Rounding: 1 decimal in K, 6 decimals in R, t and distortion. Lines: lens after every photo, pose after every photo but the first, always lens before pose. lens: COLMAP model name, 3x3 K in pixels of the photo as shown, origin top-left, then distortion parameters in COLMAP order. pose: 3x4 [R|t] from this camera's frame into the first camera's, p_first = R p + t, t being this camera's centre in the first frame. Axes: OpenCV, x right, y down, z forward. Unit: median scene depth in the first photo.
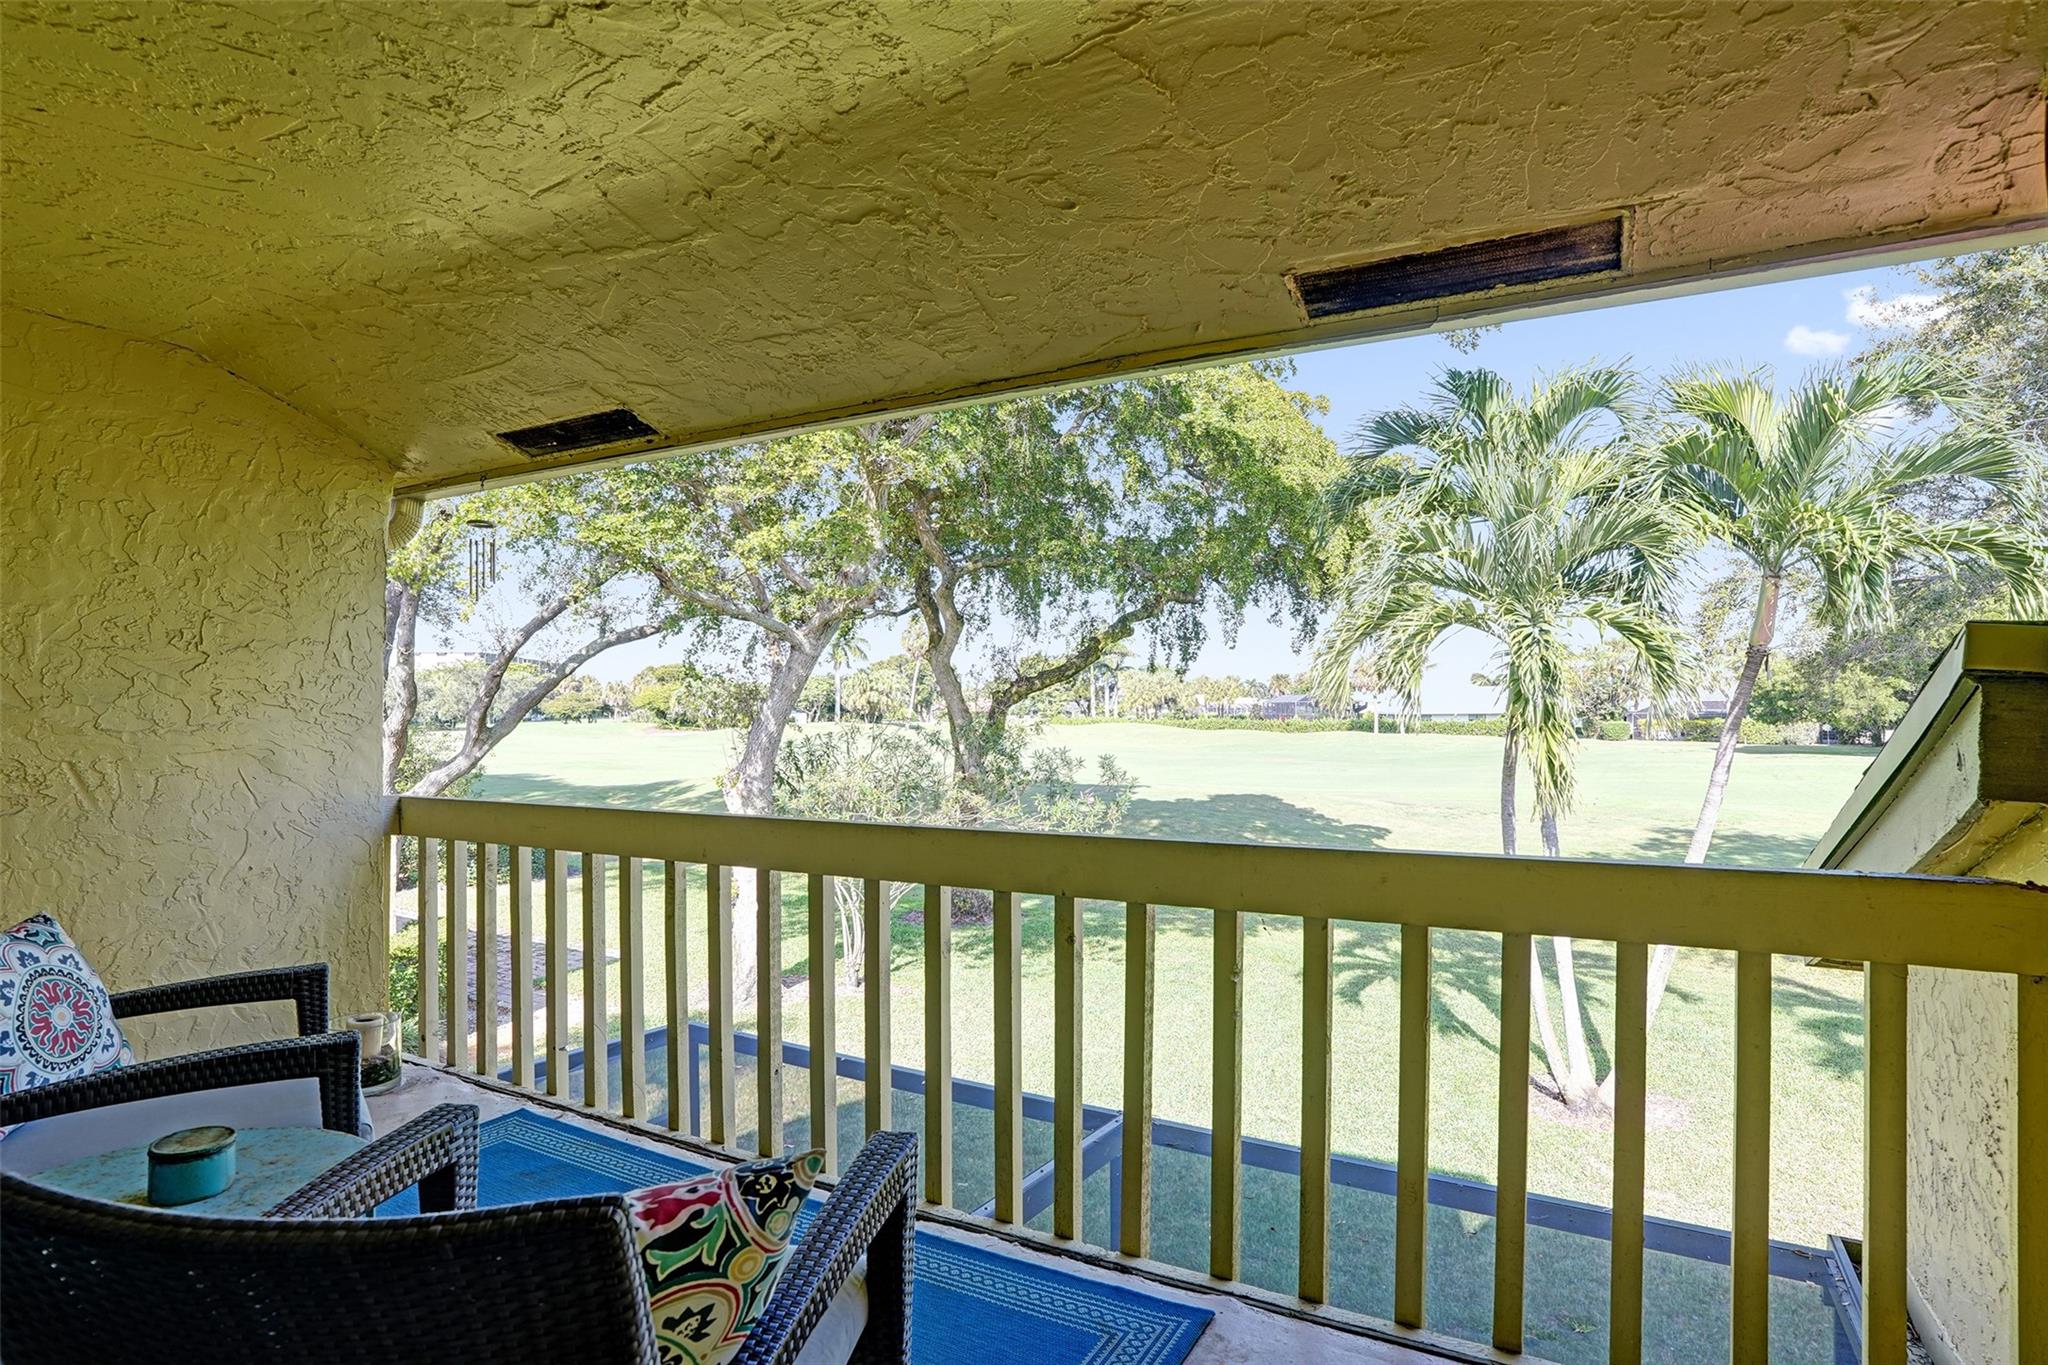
lens RADIAL K [[1061.0, 0, 1027.6], [0, 1061.0, 681.1], [0, 0, 1]] dist [-0.059281, 0.023006]
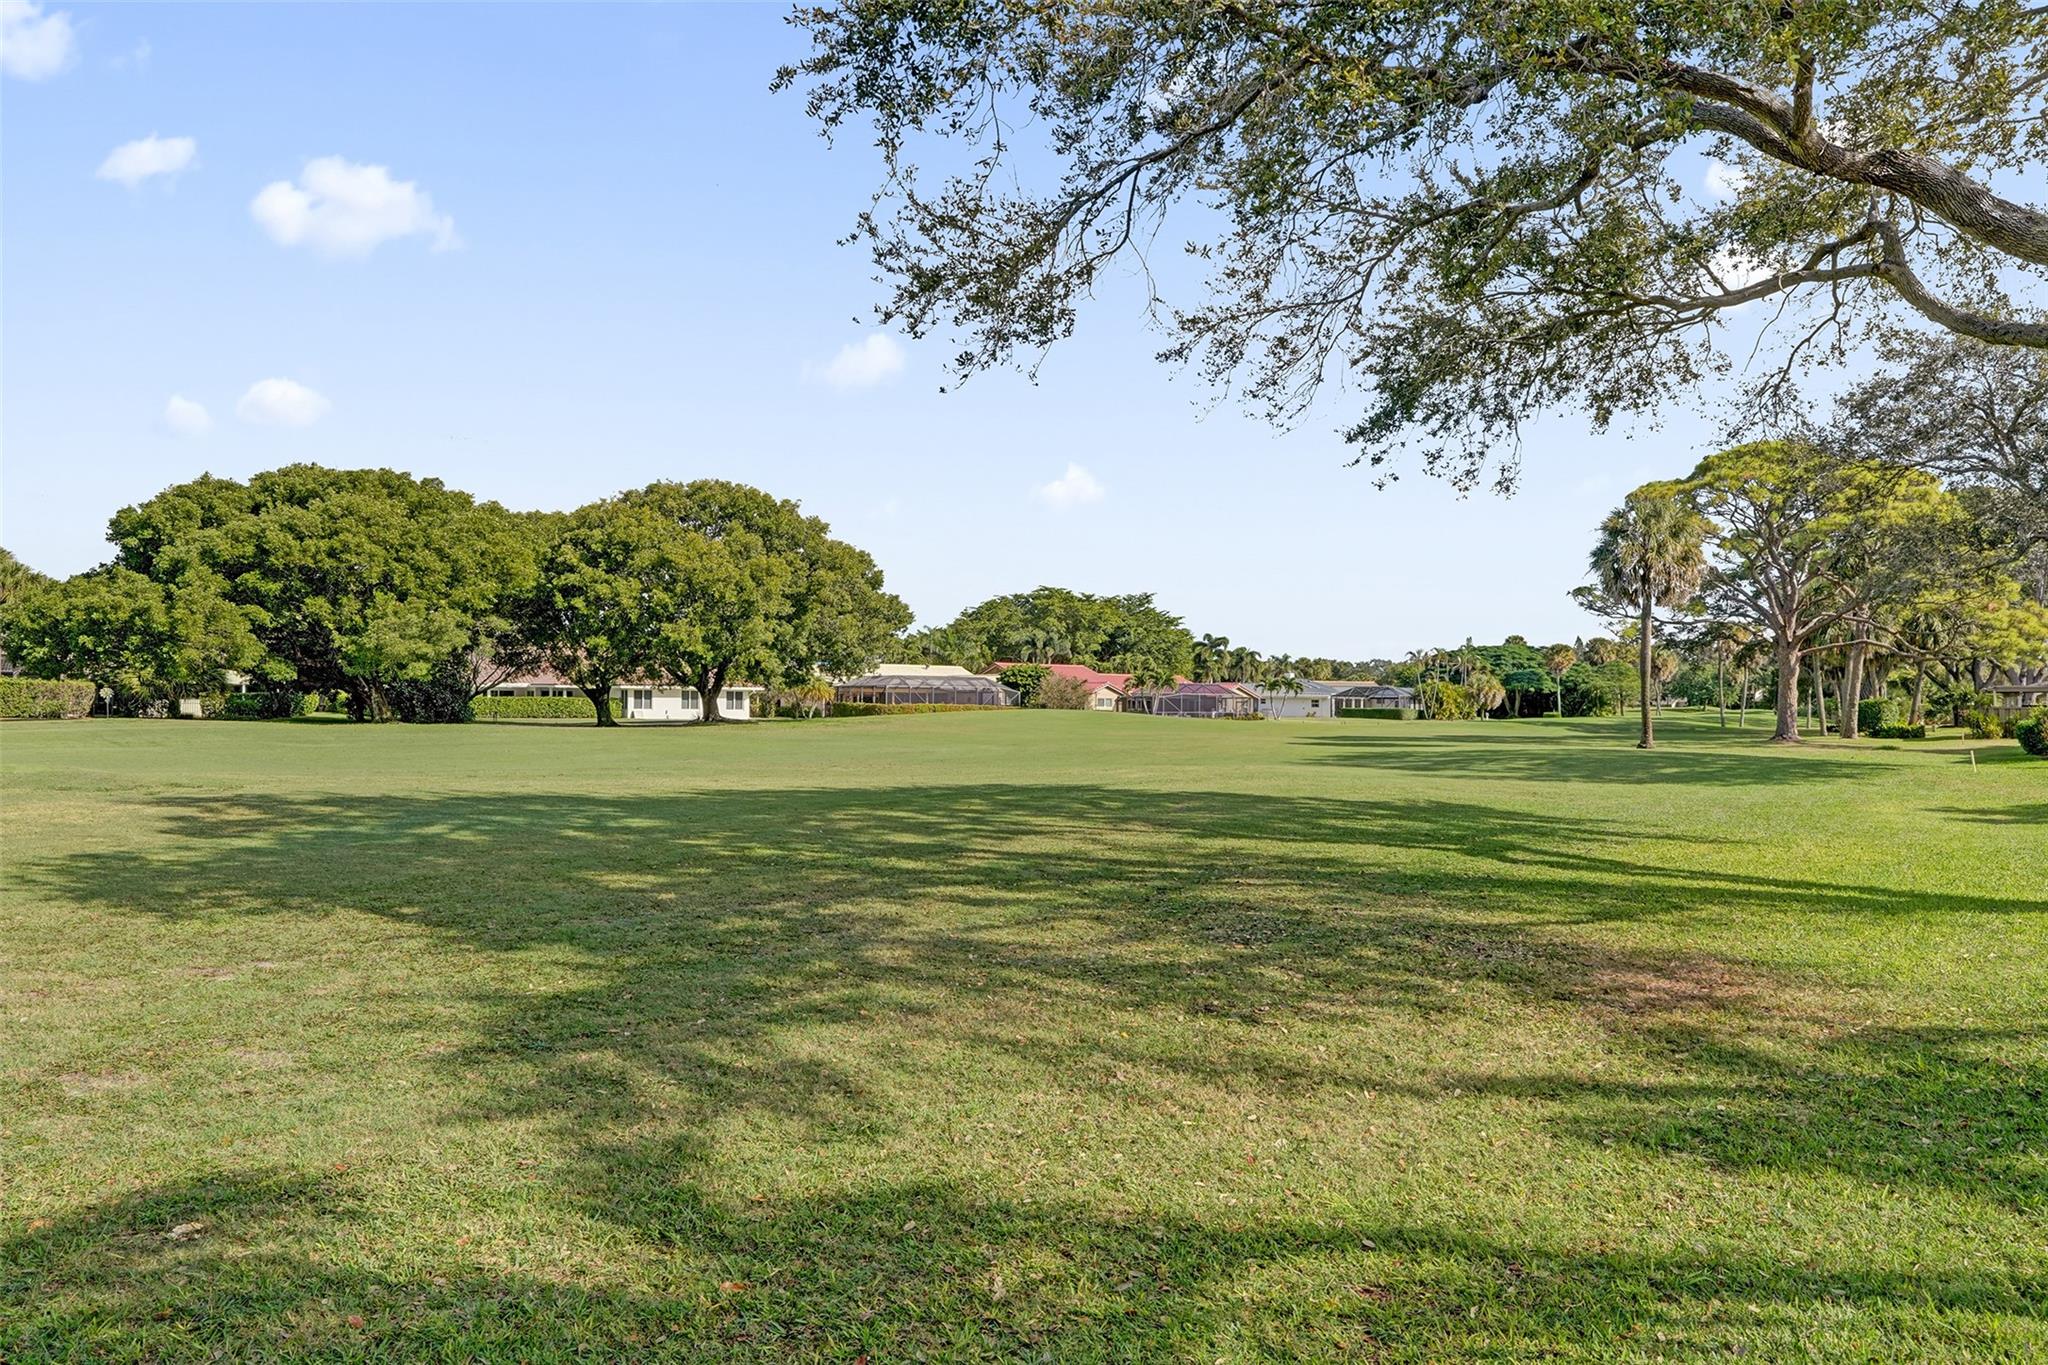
lens RADIAL K [[1372.4, 0, 1025.5], [0, 1372.4, 640.3], [0, 0, 1]] dist [-0.034567, 0.006402]
pose [[0.250773, 0.056793, 0.966379, 0.087687], [-0.033509, 0.998189, -0.049967, 0.051047], [-0.967466, -0.019852, 0.252222, 0.274943]]
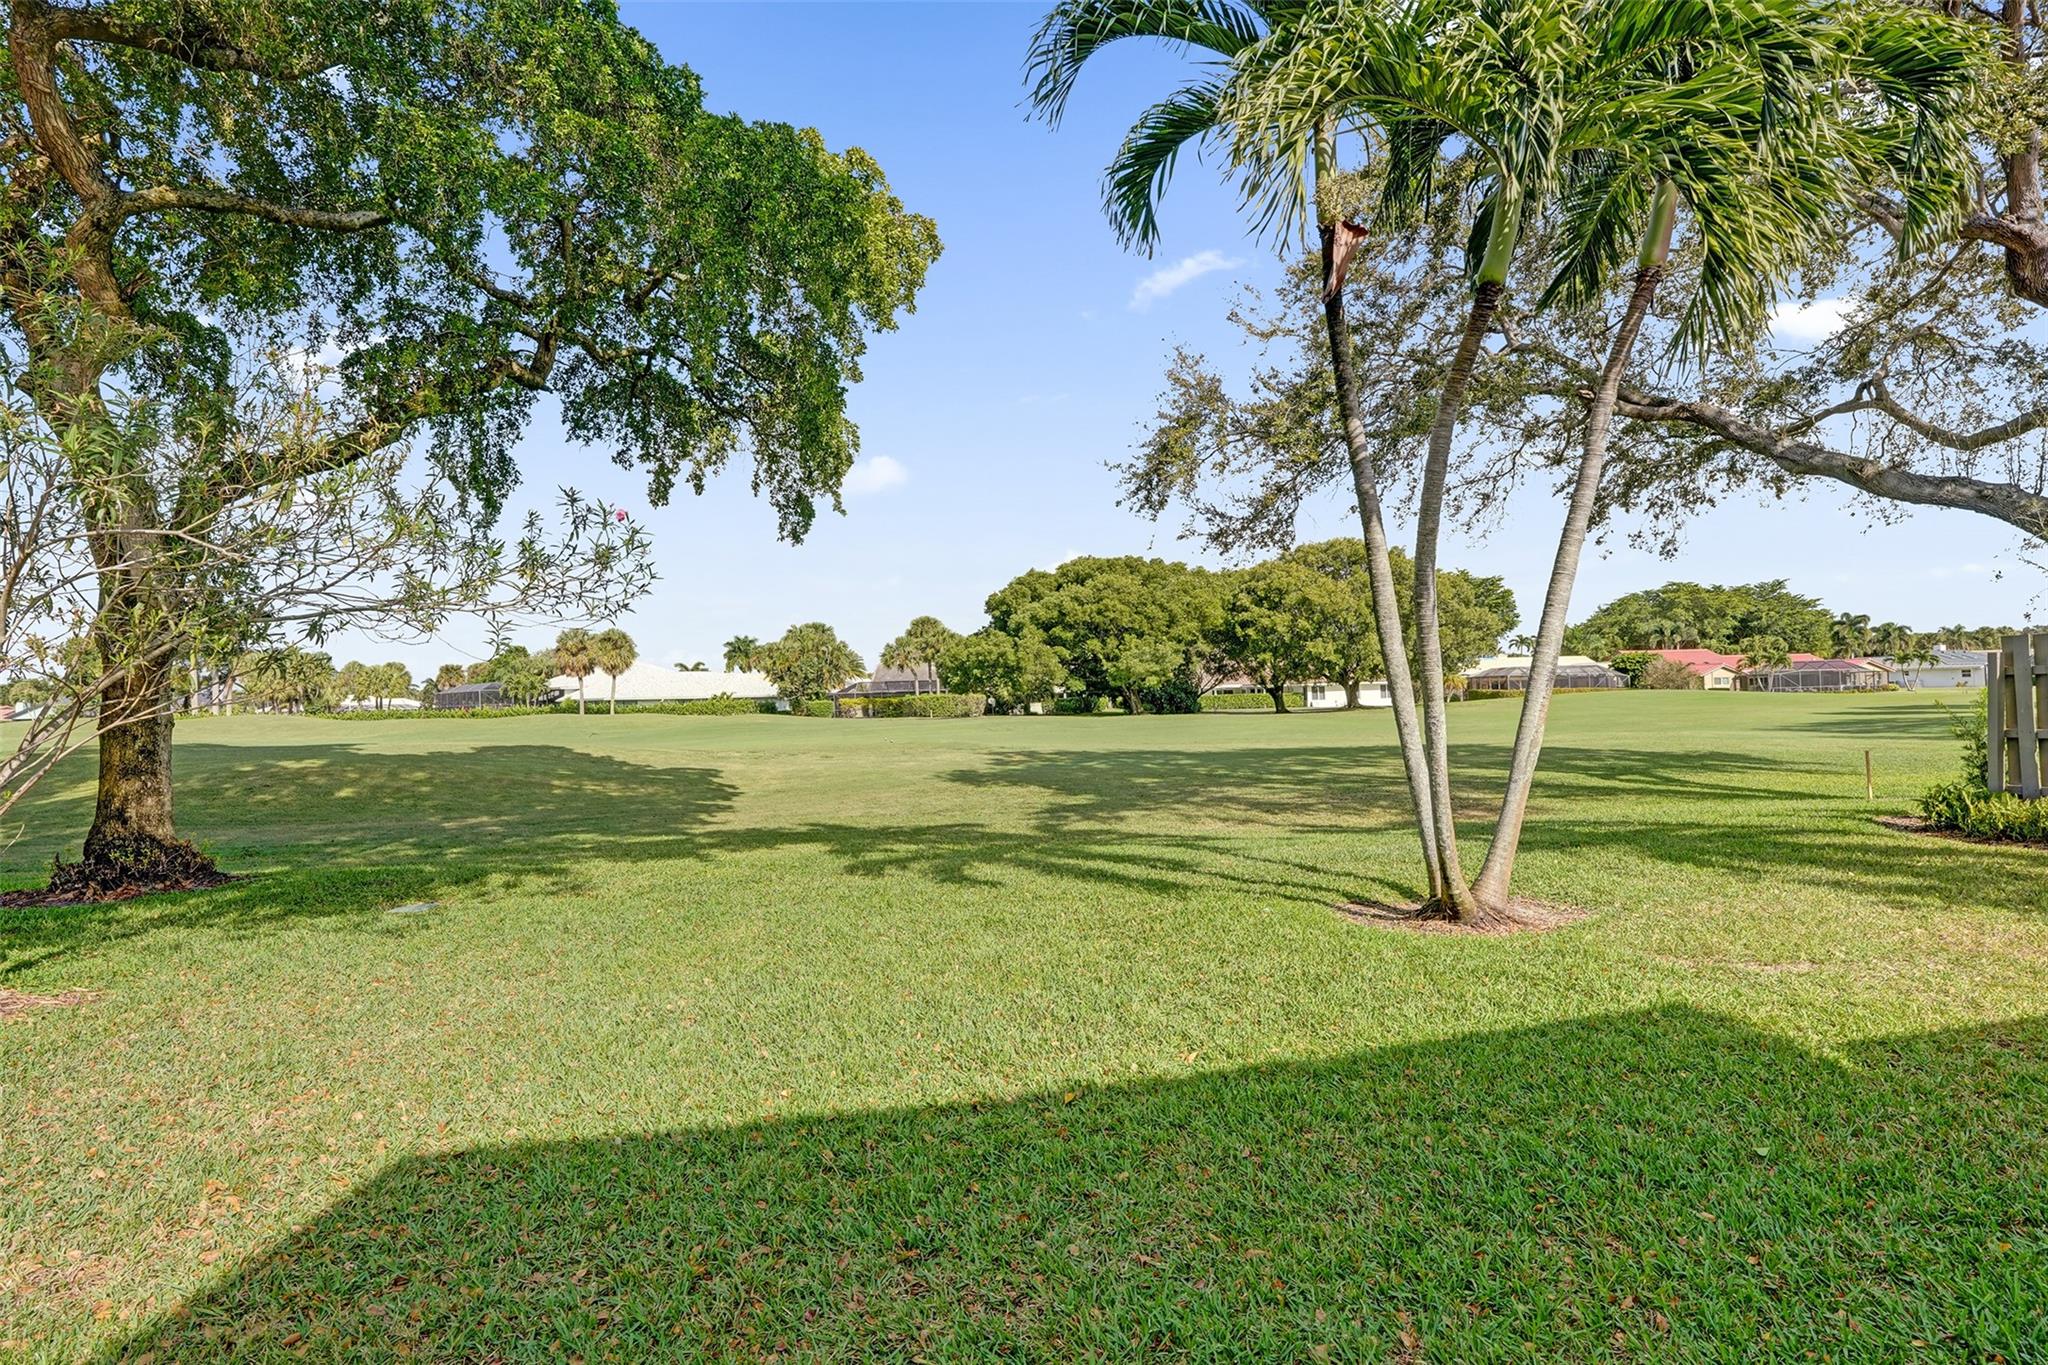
lens RADIAL K [[1093.5, 0, 1024.6], [0, 1093.5, 674.4], [0, 0, 1]] dist [-0.058742, 0.000556]
pose [[0.737624, 0.006633, 0.675179, -0.030501], [0.002180, 0.999923, -0.012204, 0.045018], [-0.675208, 0.010473, 0.737553, 0.114479]]
